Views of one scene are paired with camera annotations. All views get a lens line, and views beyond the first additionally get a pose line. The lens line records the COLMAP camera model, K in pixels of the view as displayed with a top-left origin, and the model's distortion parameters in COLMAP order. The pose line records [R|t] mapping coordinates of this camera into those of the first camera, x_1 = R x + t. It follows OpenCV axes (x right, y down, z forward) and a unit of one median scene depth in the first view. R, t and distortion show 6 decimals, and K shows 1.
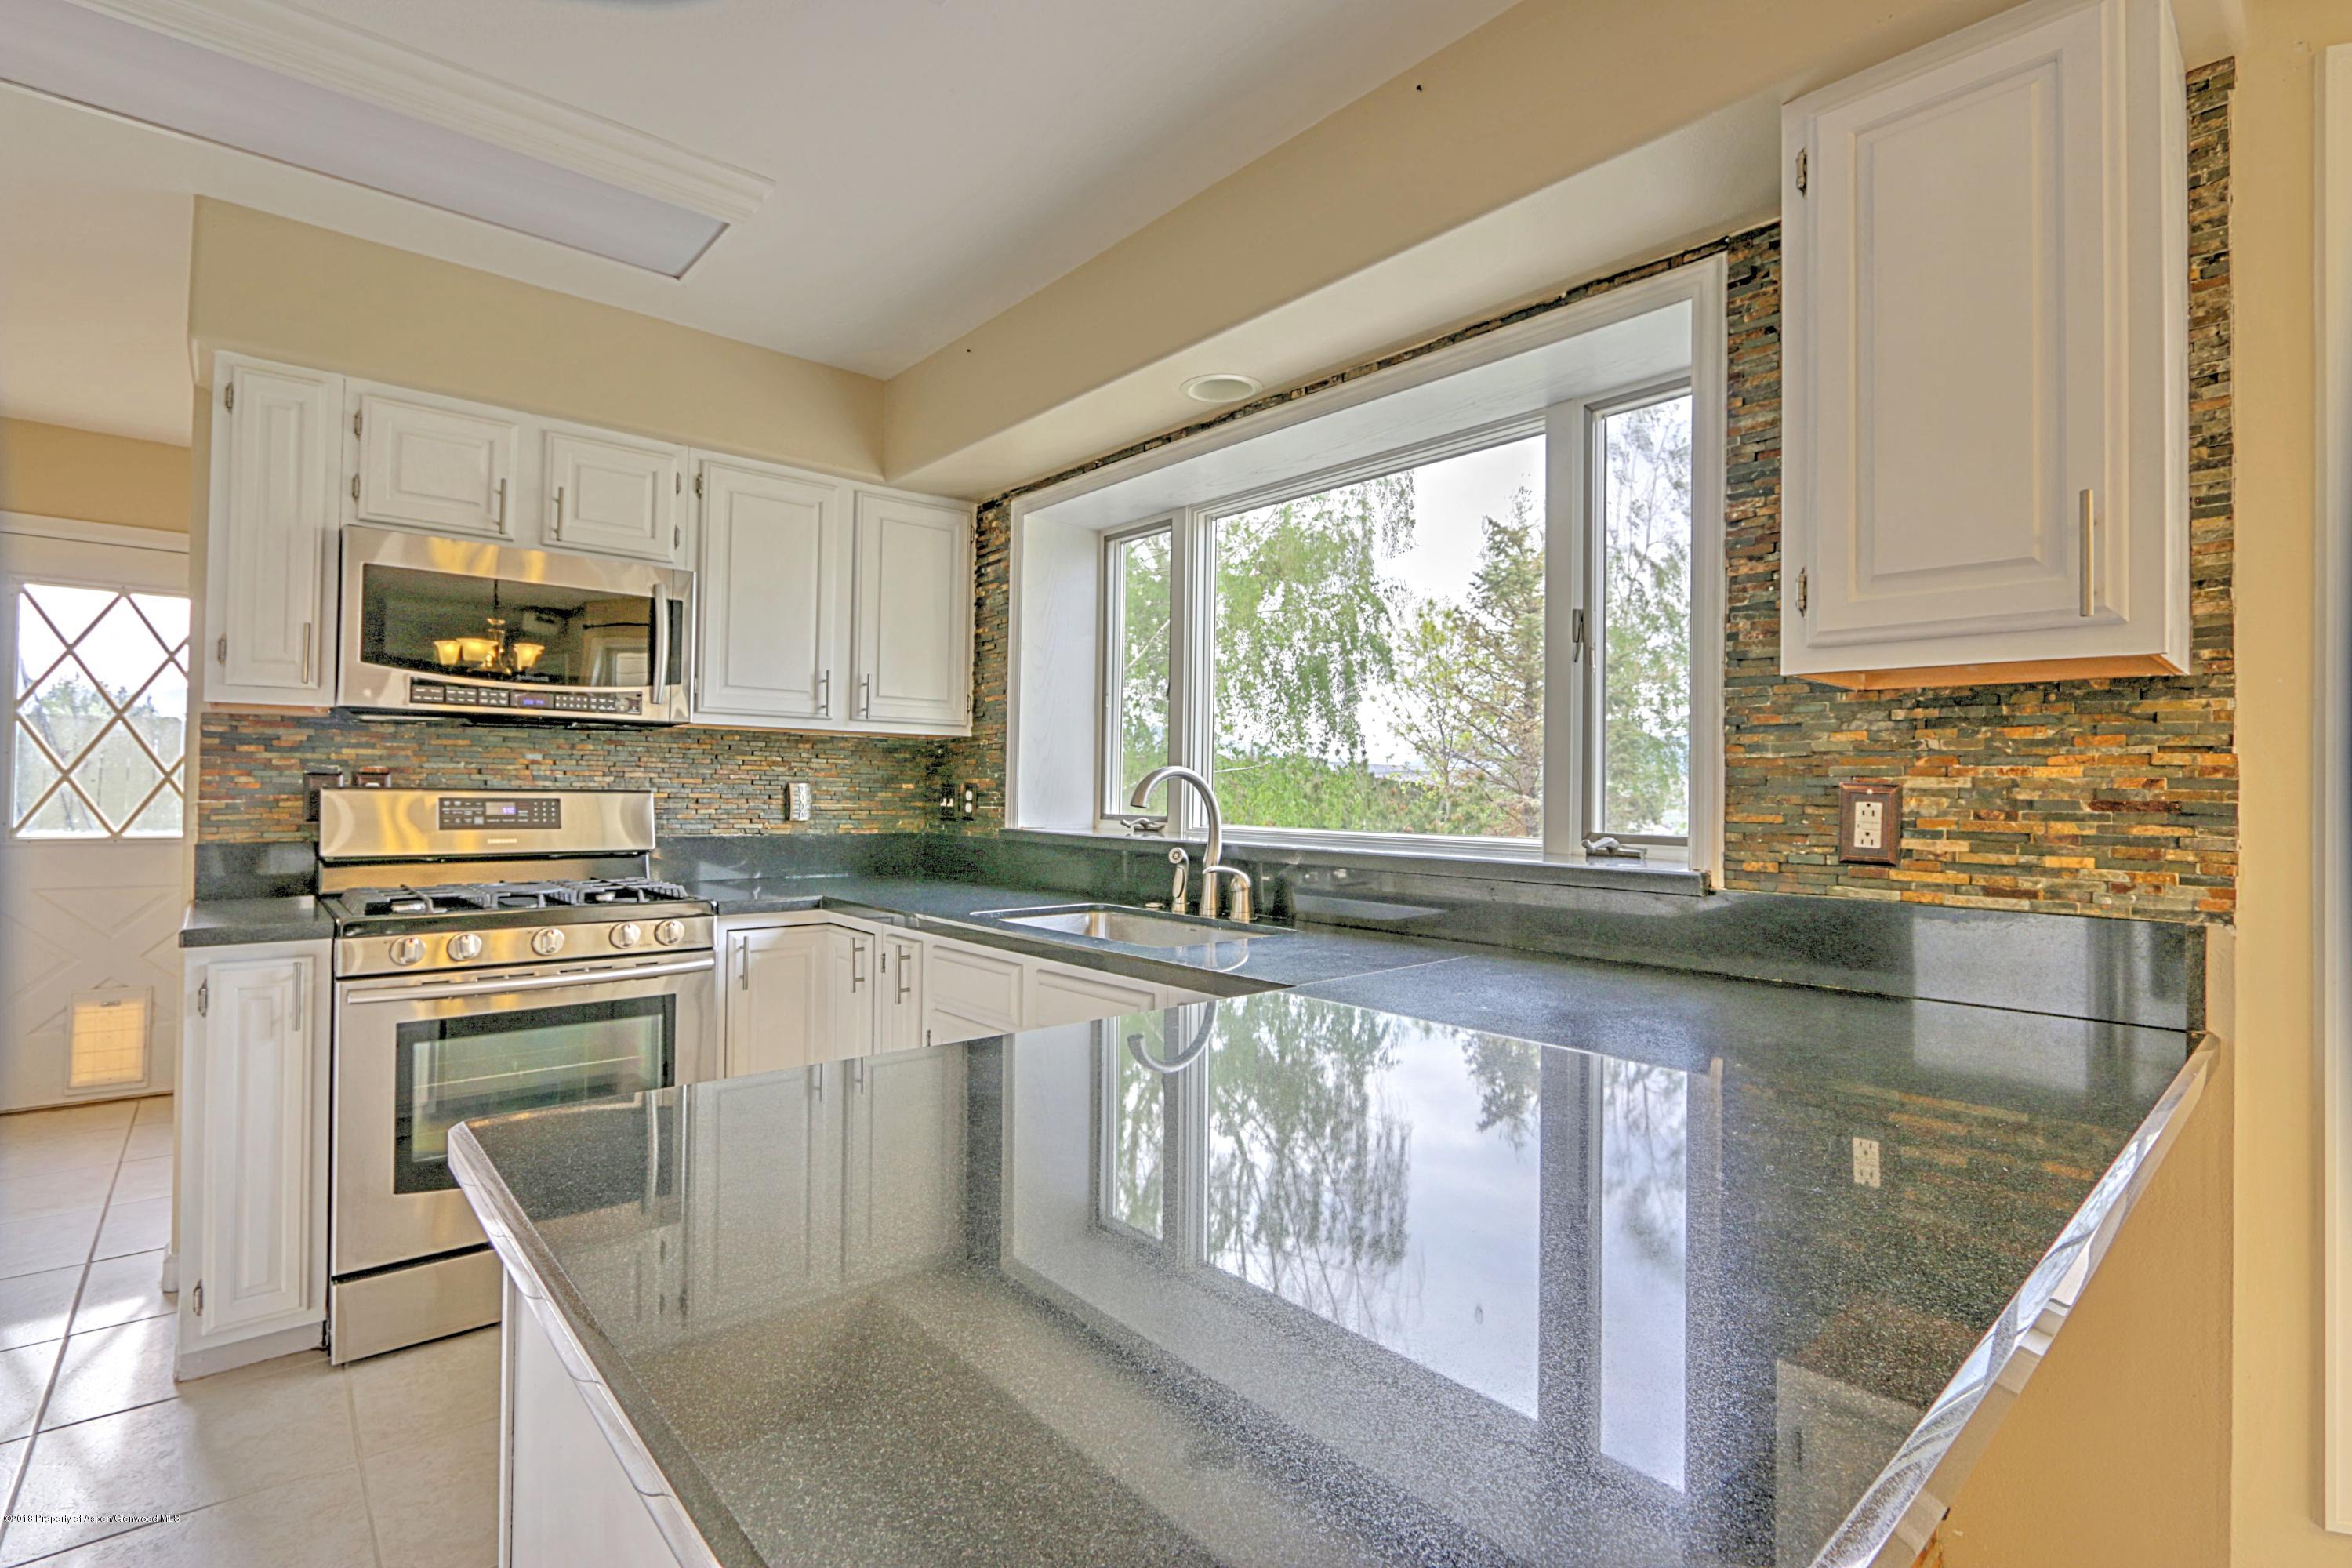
lens RADIAL K [[1079.8, 0, 1172.6], [0, 1079.8, 772.5], [0, 0, 1]] dist [-0.018614, 0.000409]
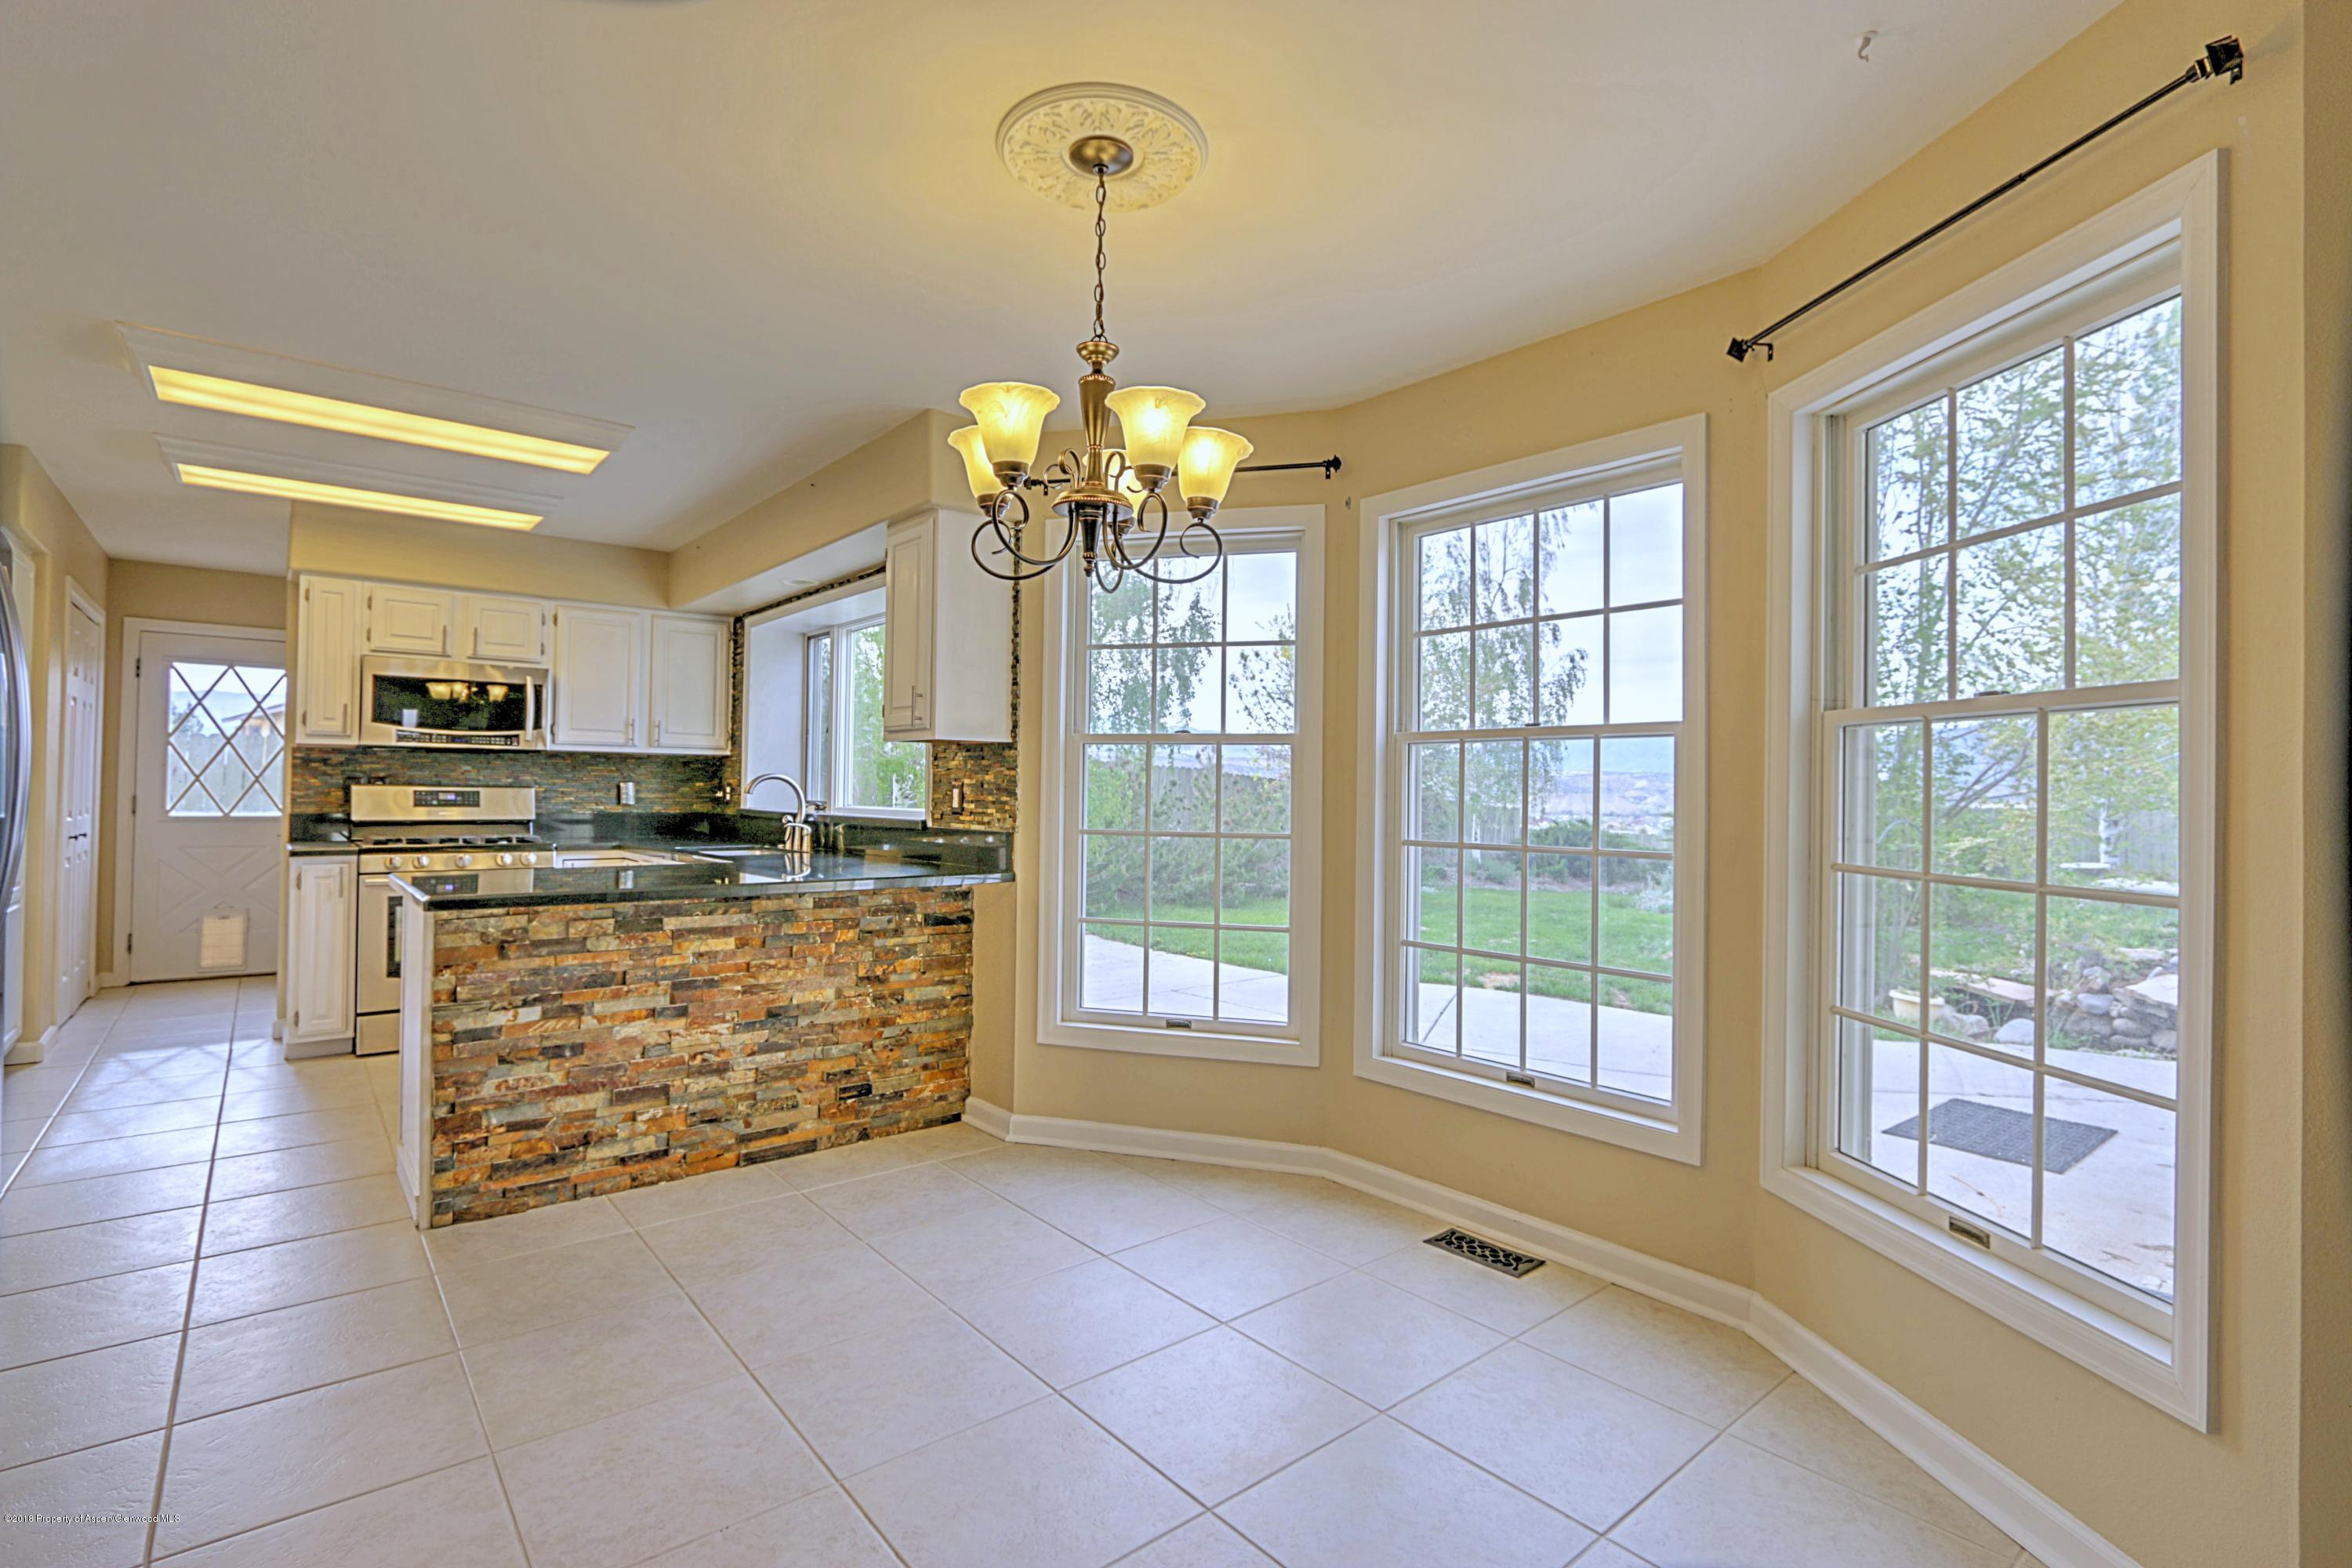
lens RADIAL K [[1079.8, 0, 1177.2], [0, 1079.8, 775.2], [0, 0, 1]] dist [-0.018614, 0.000409]
pose [[0.999918, -0.000869, -0.012745, 0.870685], [0.000900, 0.999997, 0.002427, -0.007854], [0.012743, -0.002438, 0.999916, -1.104723]]
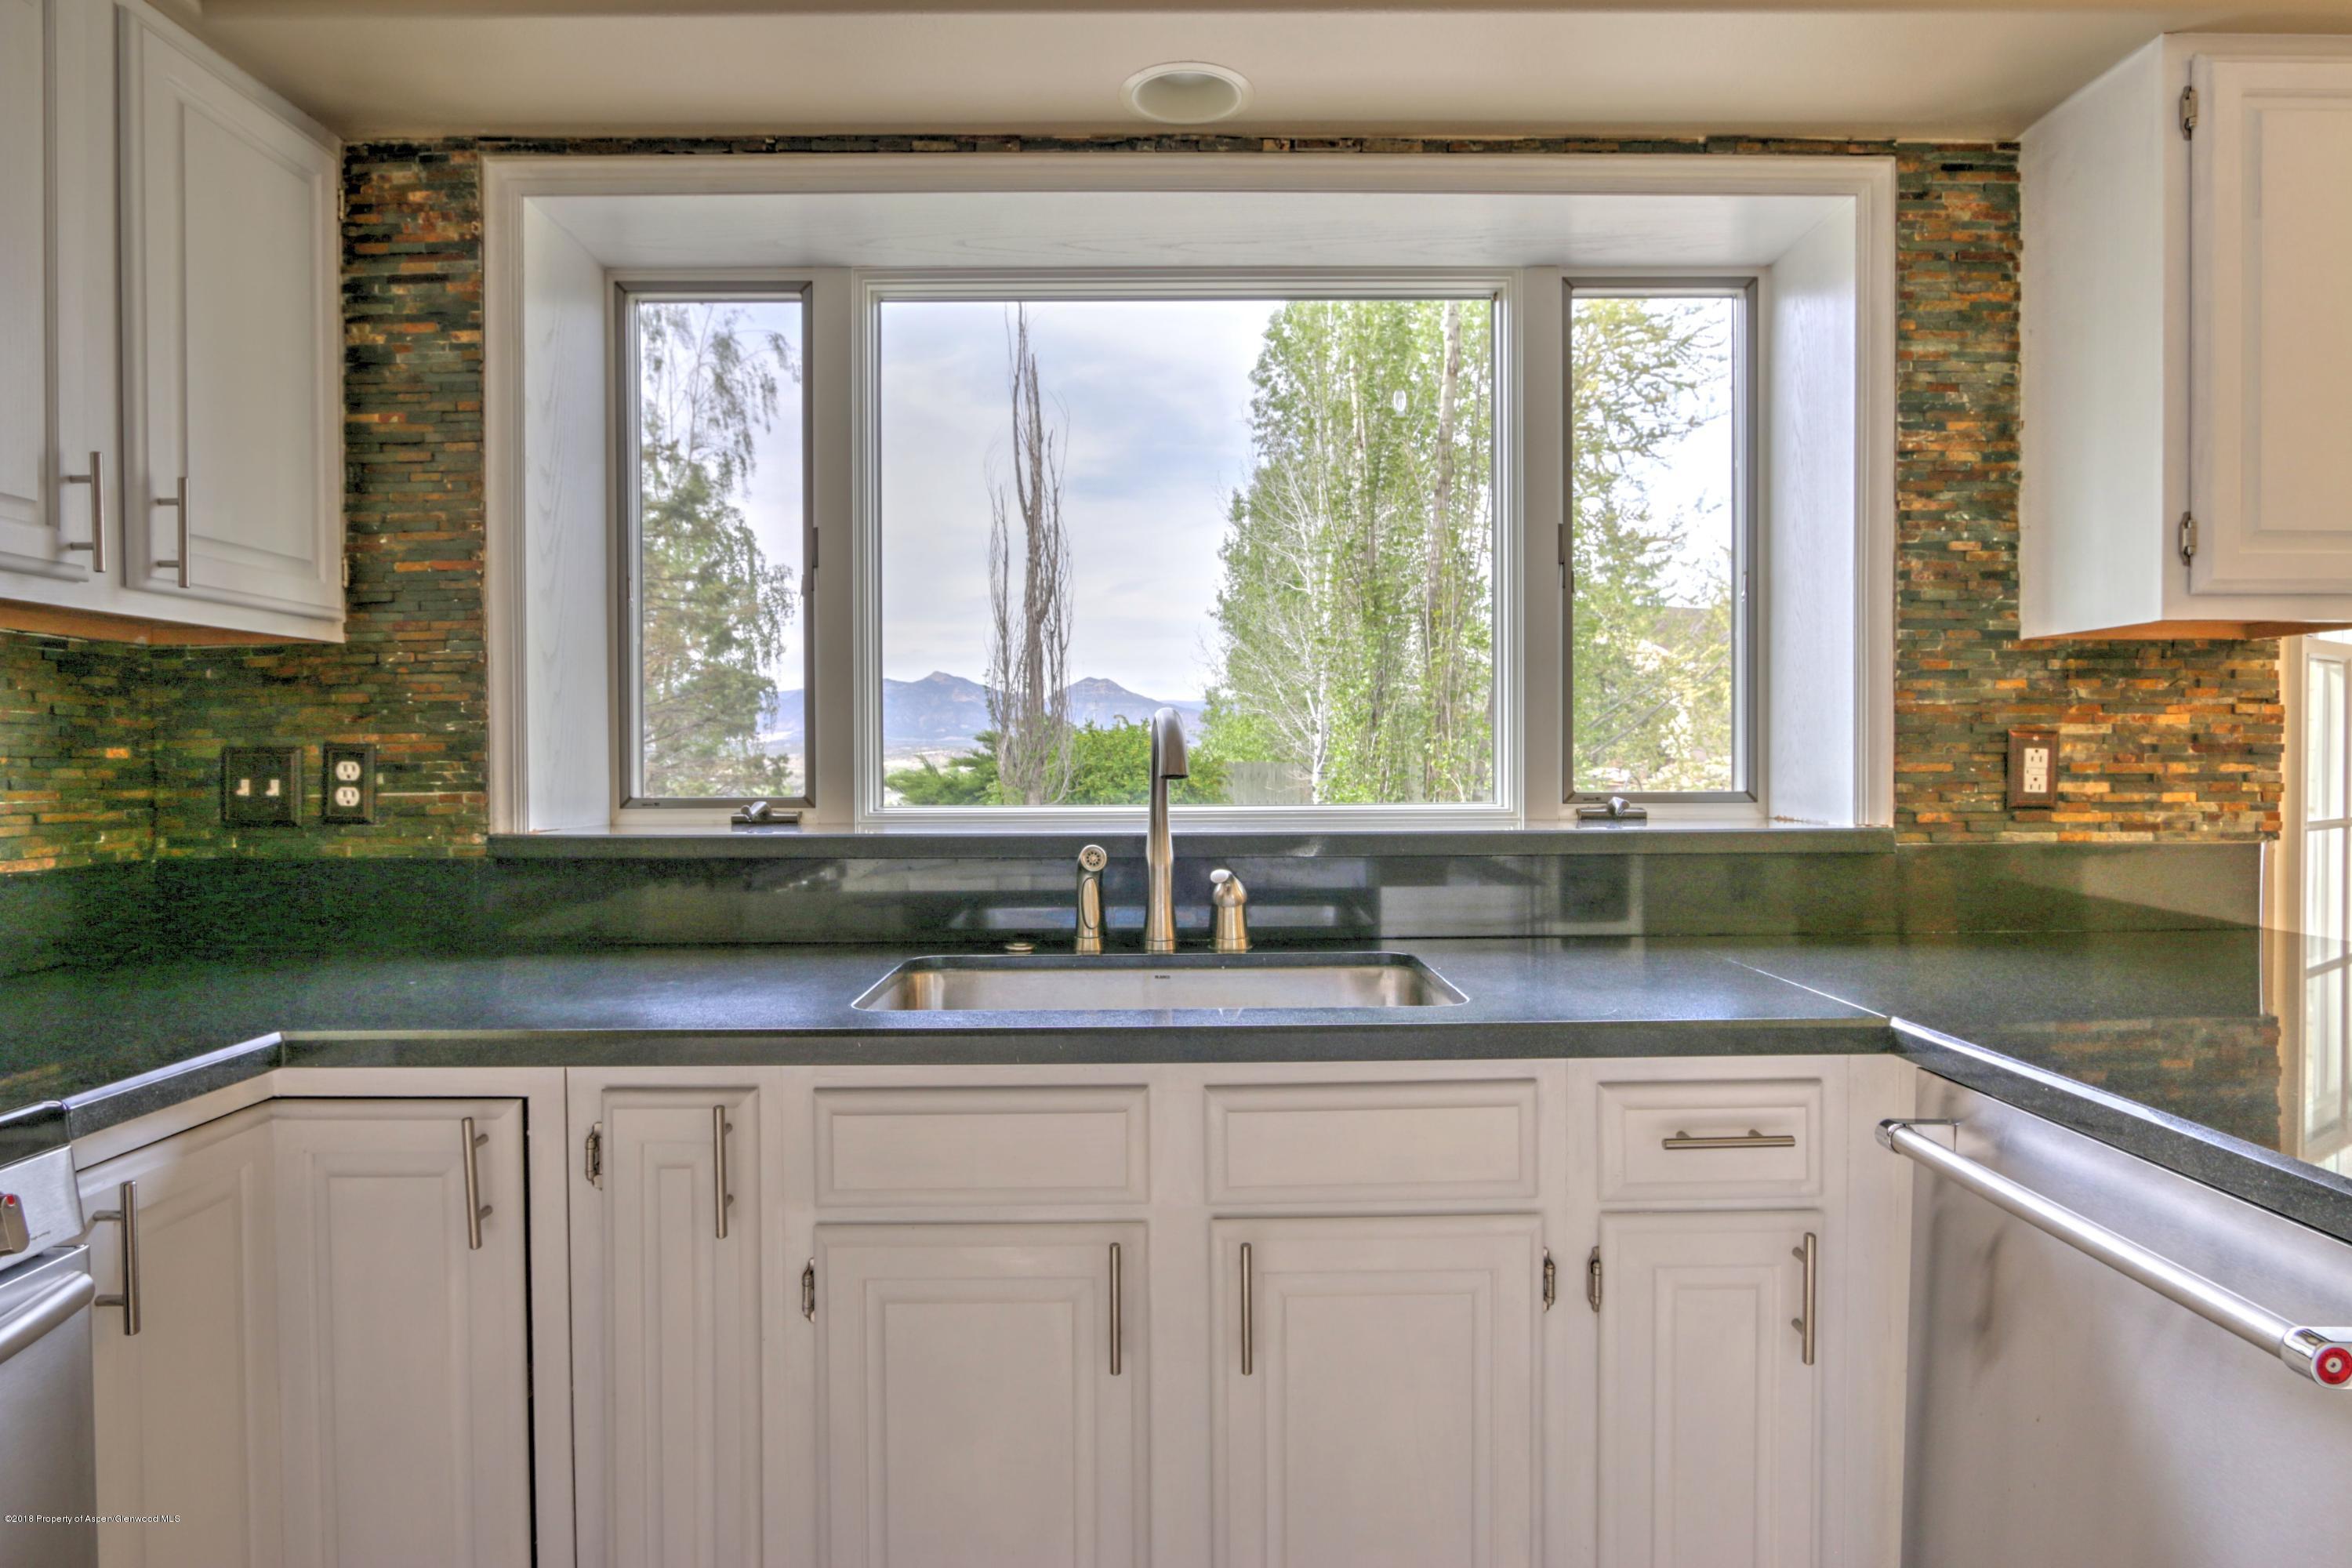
lens RADIAL K [[1295.0, 0, 1171.9], [0, 1295.0, 775.7], [0, 0, 1]] dist [-0.015472, 0.001426]
pose [[0.655897, -0.028723, 0.754304, -0.604690], [0.000745, 0.999300, 0.037404, 0.005055], [-0.754850, -0.023971, 0.655459, 0.592012]]
